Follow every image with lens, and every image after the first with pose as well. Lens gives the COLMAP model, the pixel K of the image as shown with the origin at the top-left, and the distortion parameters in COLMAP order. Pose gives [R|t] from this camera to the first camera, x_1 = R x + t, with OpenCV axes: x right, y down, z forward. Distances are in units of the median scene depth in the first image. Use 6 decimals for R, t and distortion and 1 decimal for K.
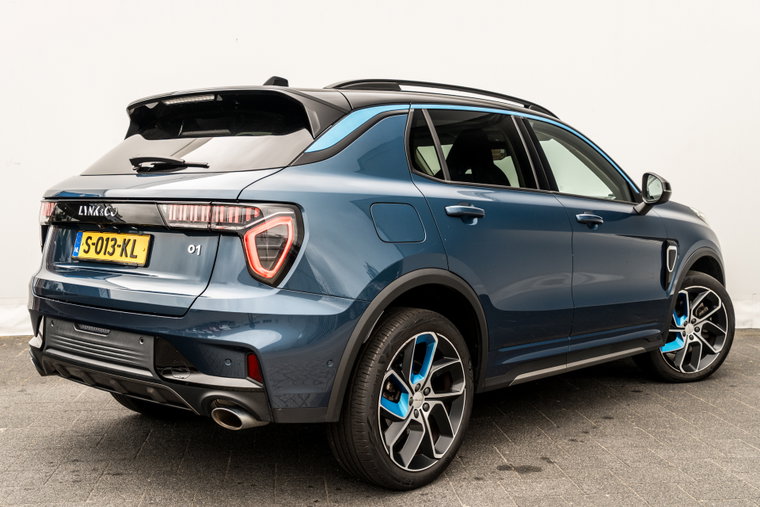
lens RADIAL K [[900.2, 0, 380.0], [0, 900.2, 253.5], [0, 0, 1]] dist [-0.002591, 0.004959]
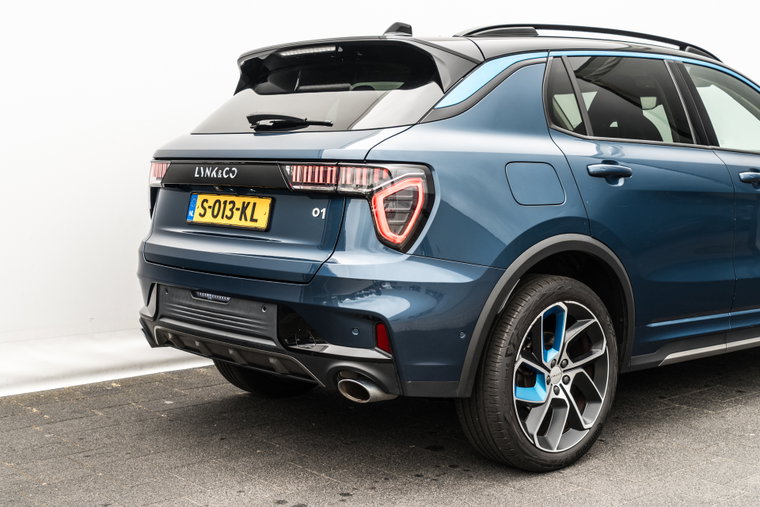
lens RADIAL K [[1109.7, 0, 380.0], [0, 1109.7, 253.5], [0, 0, 1]] dist [-0.009689, 0.063331]
pose [[0.993962, 0.003549, -0.109671, -0.012973], [-0.000160, 0.999523, 0.030892, 0.001941], [0.109728, -0.030688, 0.993488, -0.142180]]
